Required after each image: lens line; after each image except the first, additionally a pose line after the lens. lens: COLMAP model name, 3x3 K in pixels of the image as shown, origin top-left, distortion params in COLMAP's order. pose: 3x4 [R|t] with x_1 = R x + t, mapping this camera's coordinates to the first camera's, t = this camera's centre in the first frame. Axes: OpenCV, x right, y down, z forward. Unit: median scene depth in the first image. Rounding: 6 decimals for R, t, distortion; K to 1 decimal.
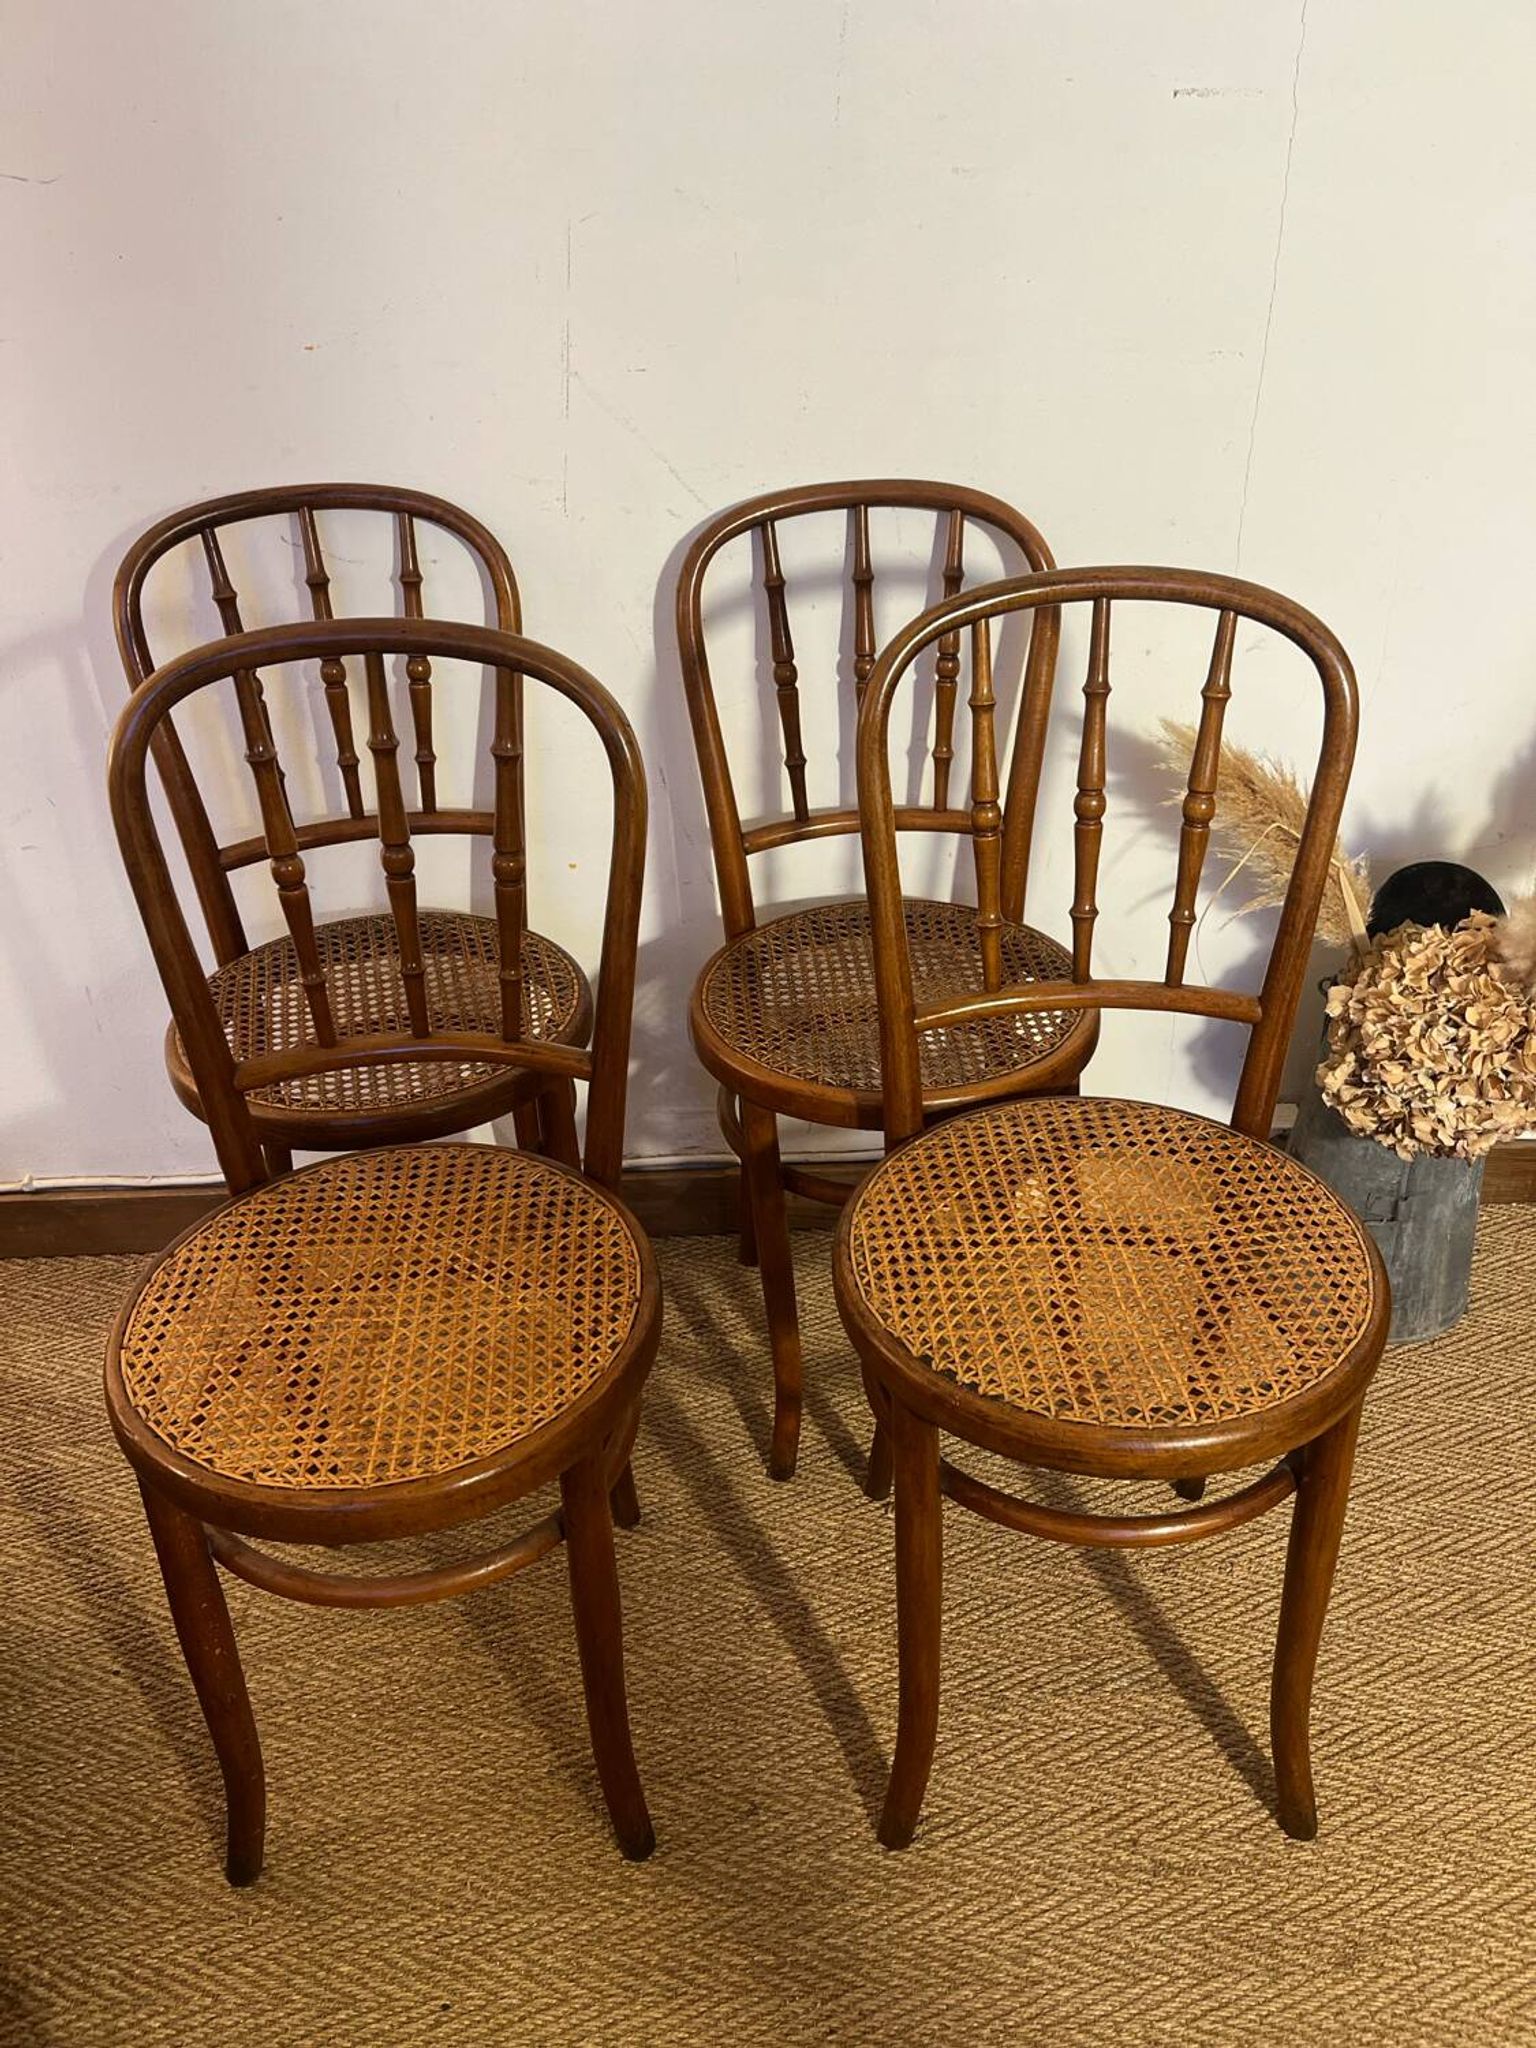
lens RADIAL K [[1556.7, 0, 766.8], [0, 1556.7, 1019.1], [0, 0, 1]] dist [0.043364, -0.063351]
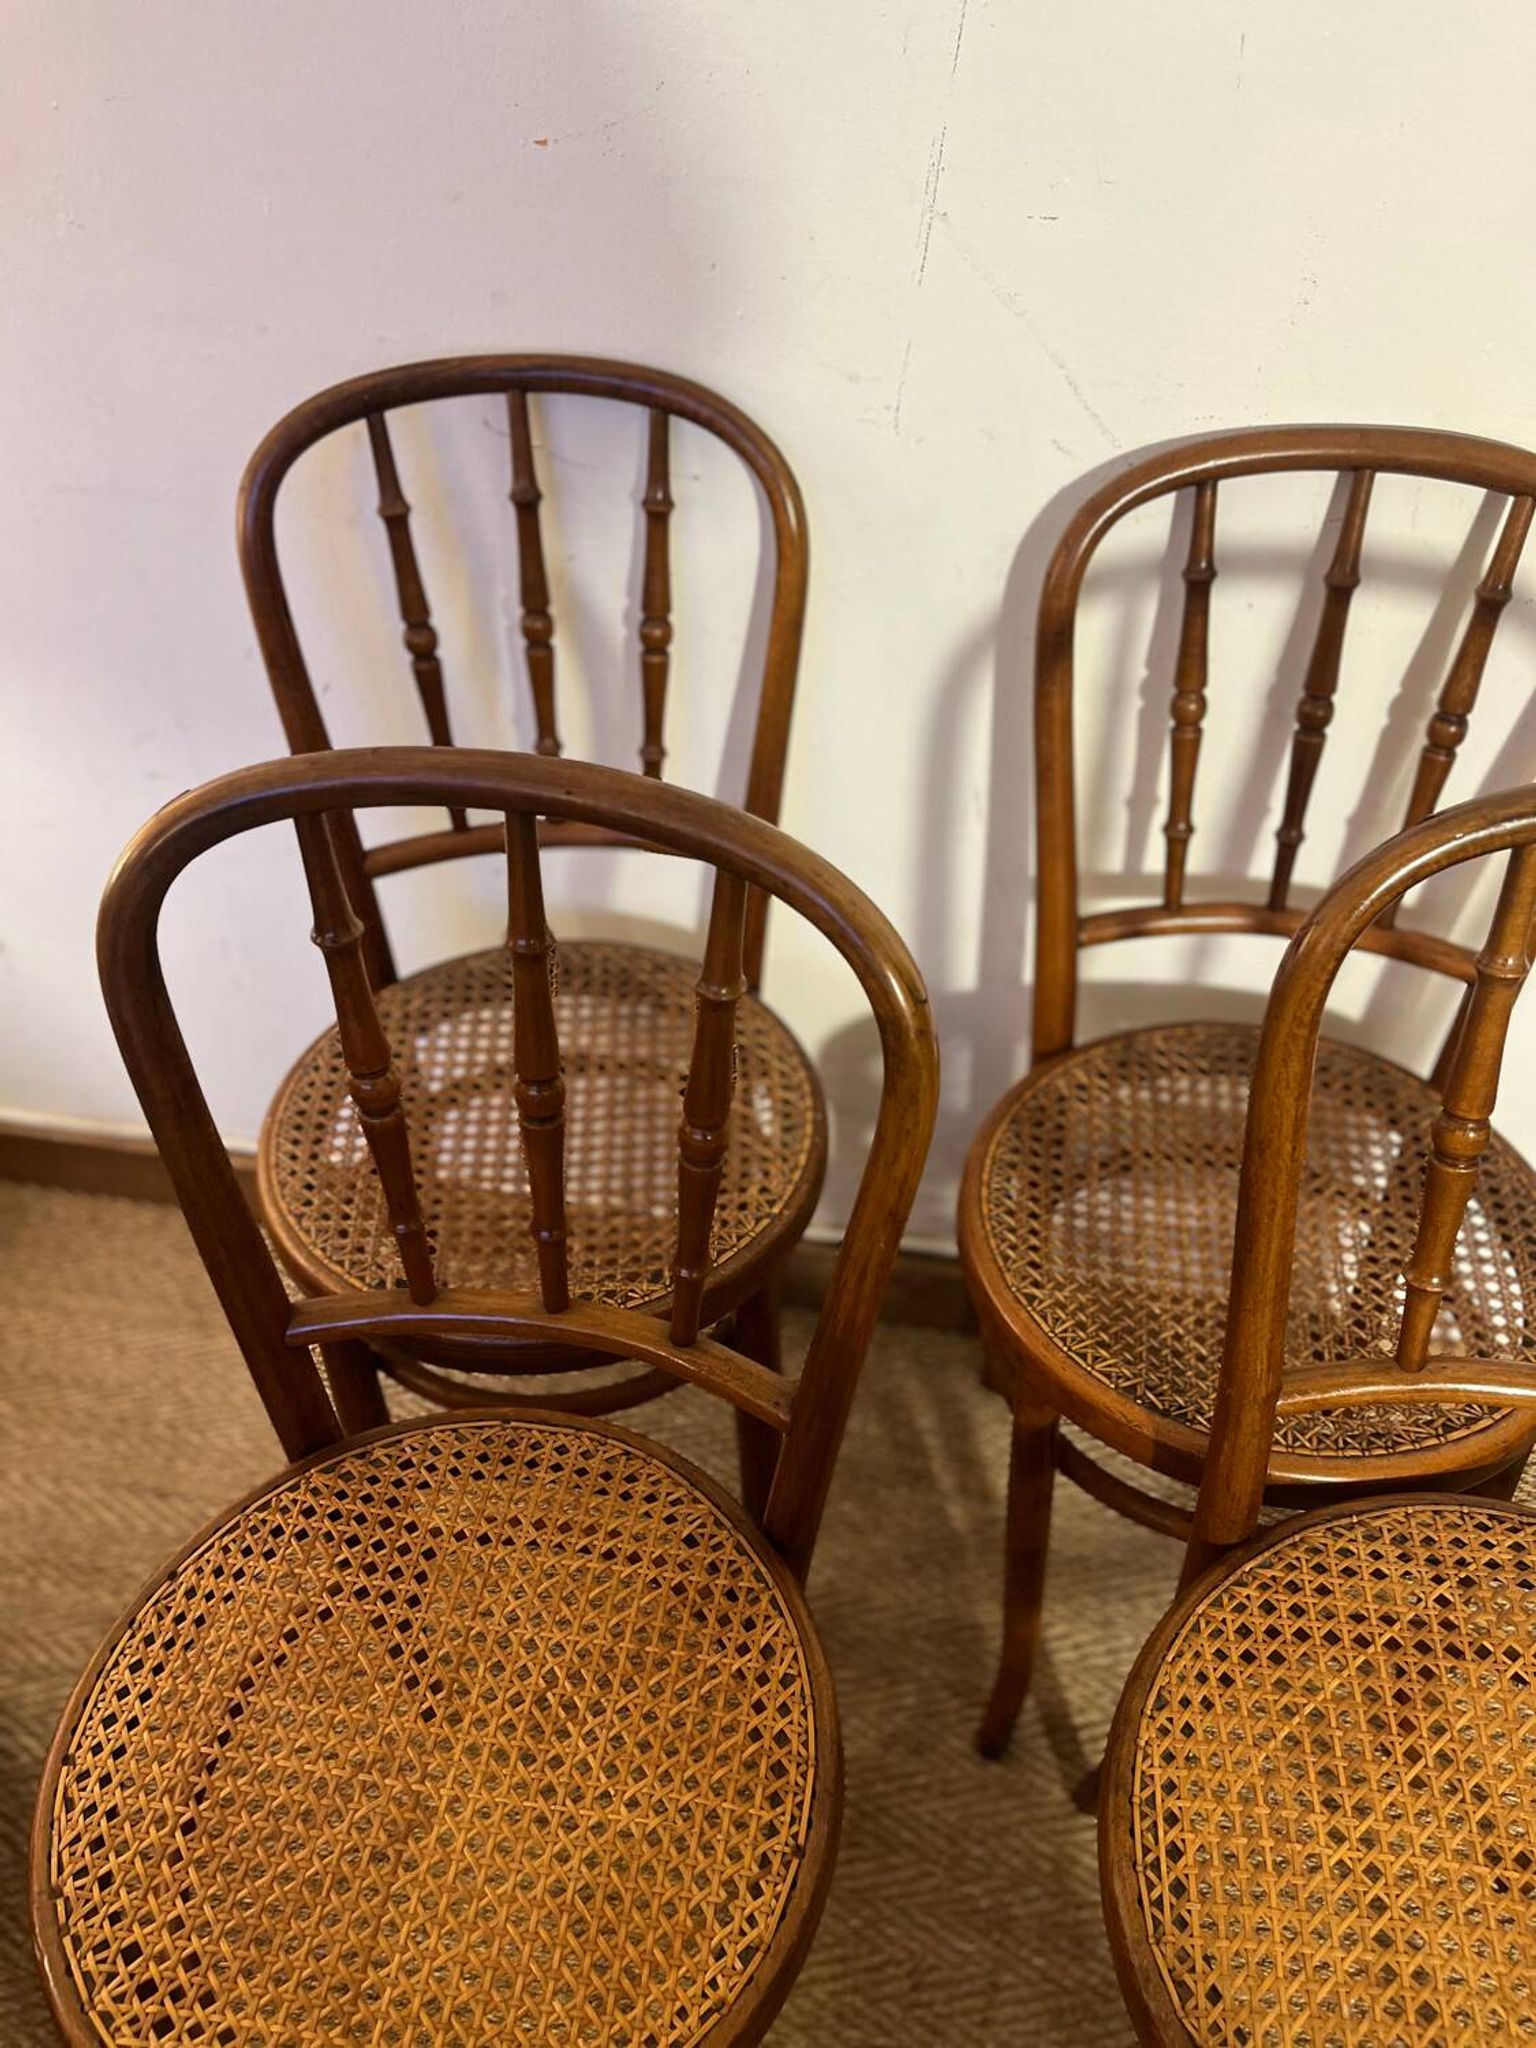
lens RADIAL K [[1556.7, 0, 772.3], [0, 1556.7, 1009.0], [0, 0, 1]] dist [0.043364, -0.063351]
pose [[0.973211, 0.165909, -0.159169, -0.044012], [-0.133497, 0.971413, 0.196303, -0.263006], [0.187187, -0.169795, 0.967538, 0.391366]]
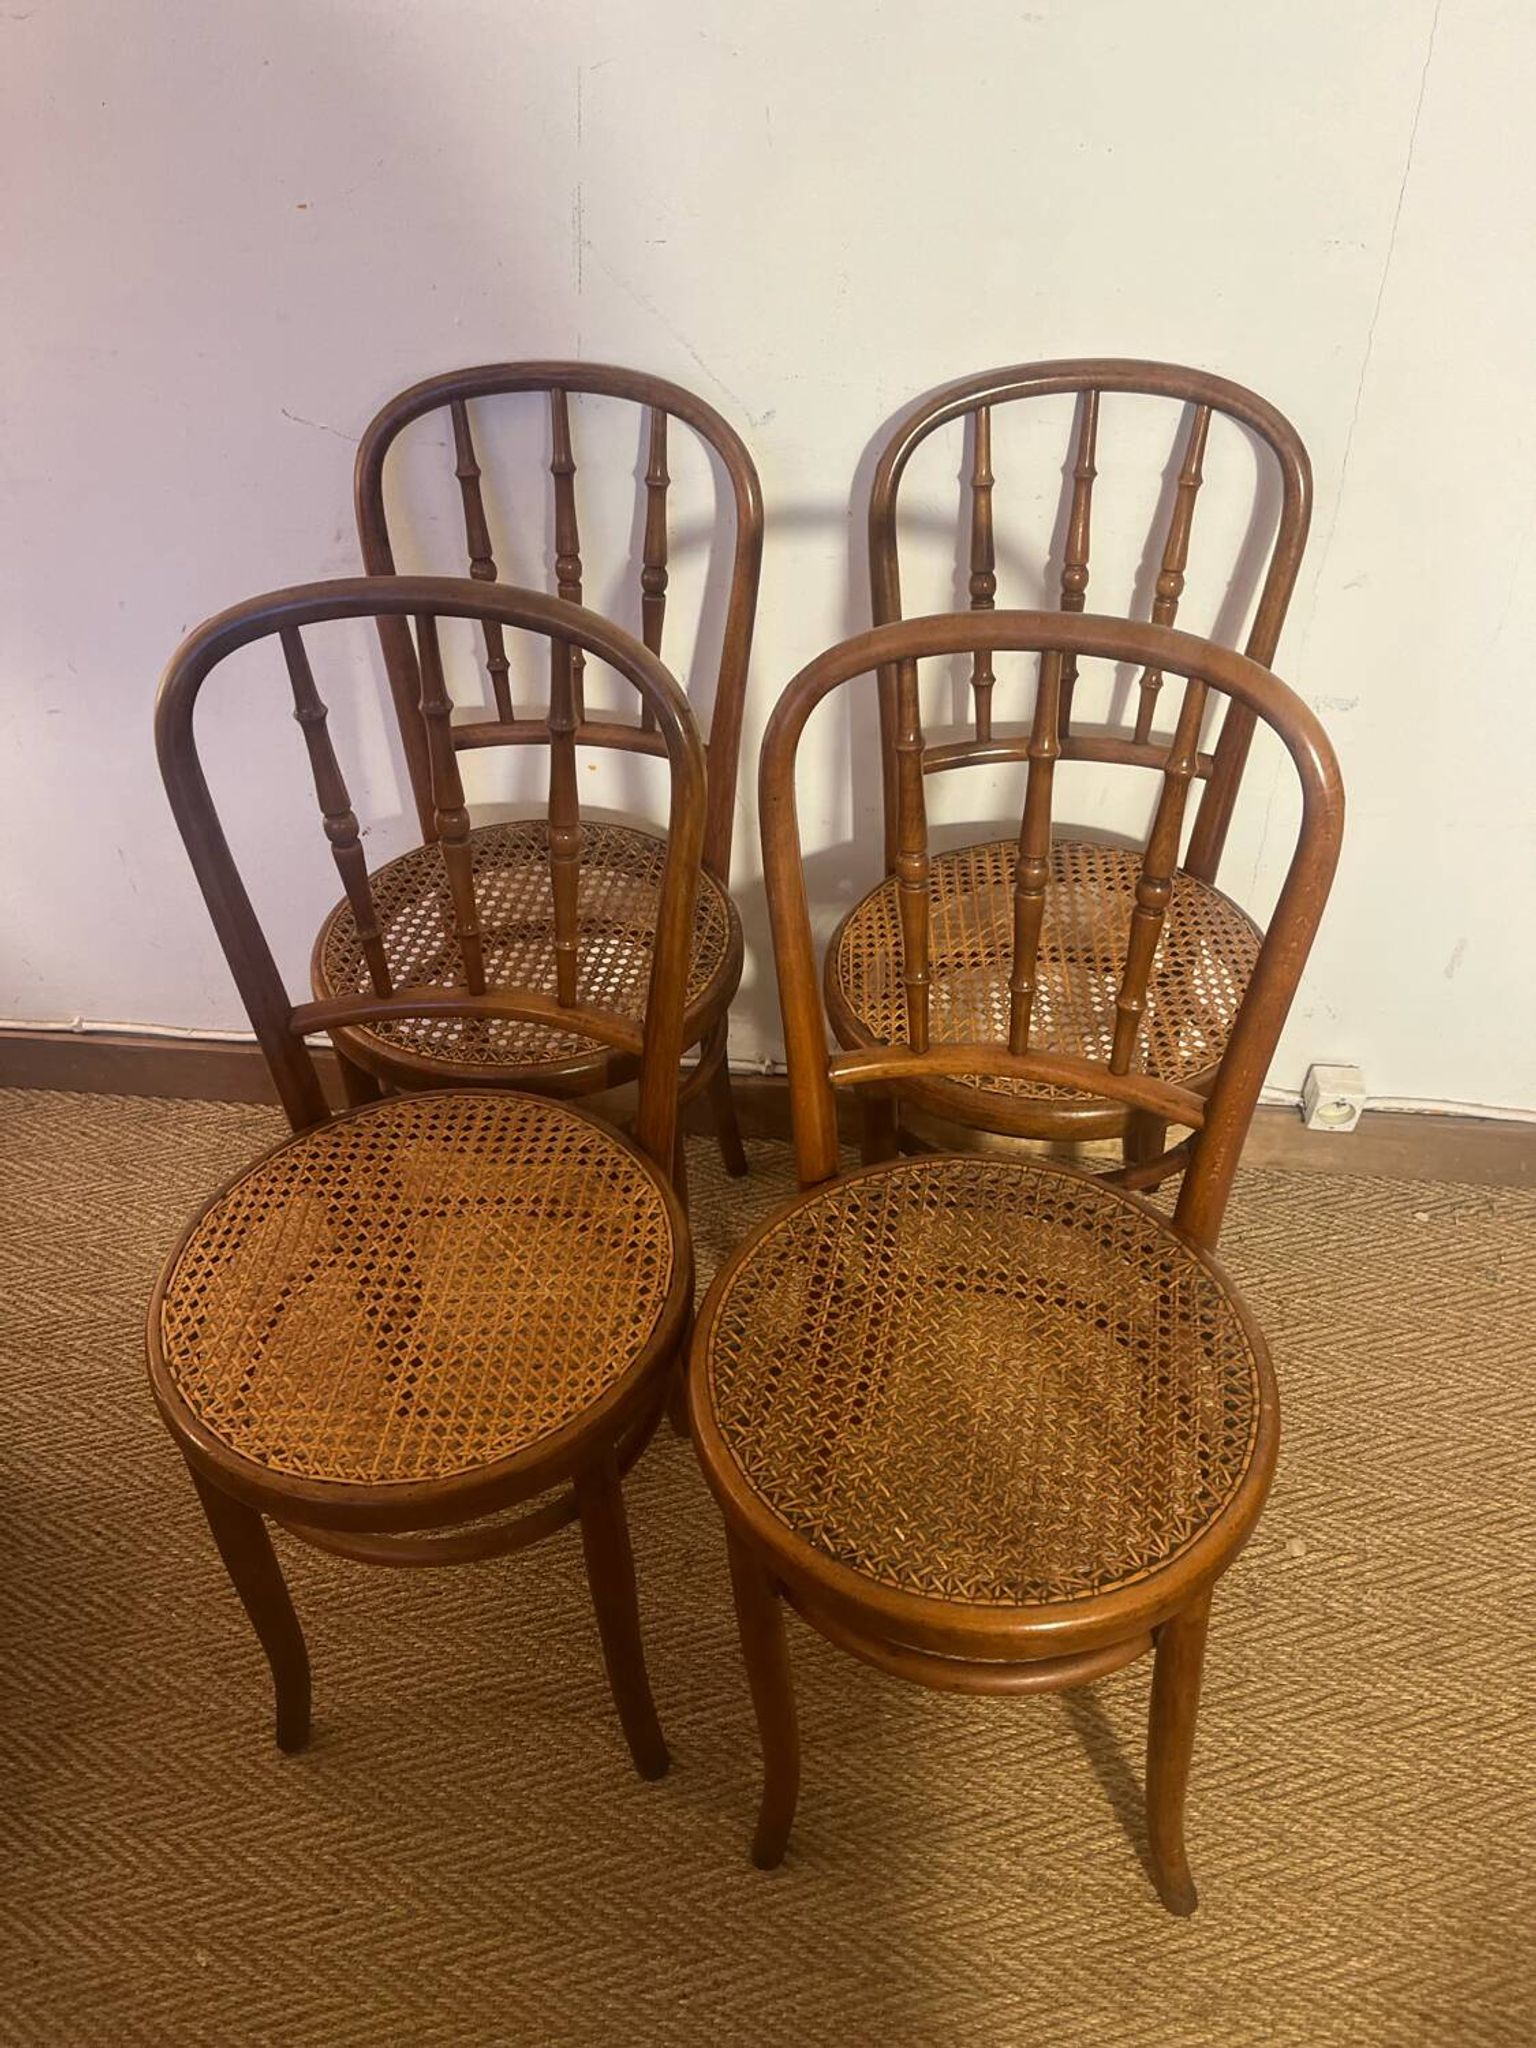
lens RADIAL K [[1556.7, 0, 766.2], [0, 1556.7, 1021.3], [0, 0, 1]] dist [0.043364, -0.063351]
pose [[0.989308, 0.088296, -0.116074, 0.073384], [-0.068368, 0.983809, 0.165670, -0.147433], [0.128823, -0.155963, 0.979326, 0.064764]]
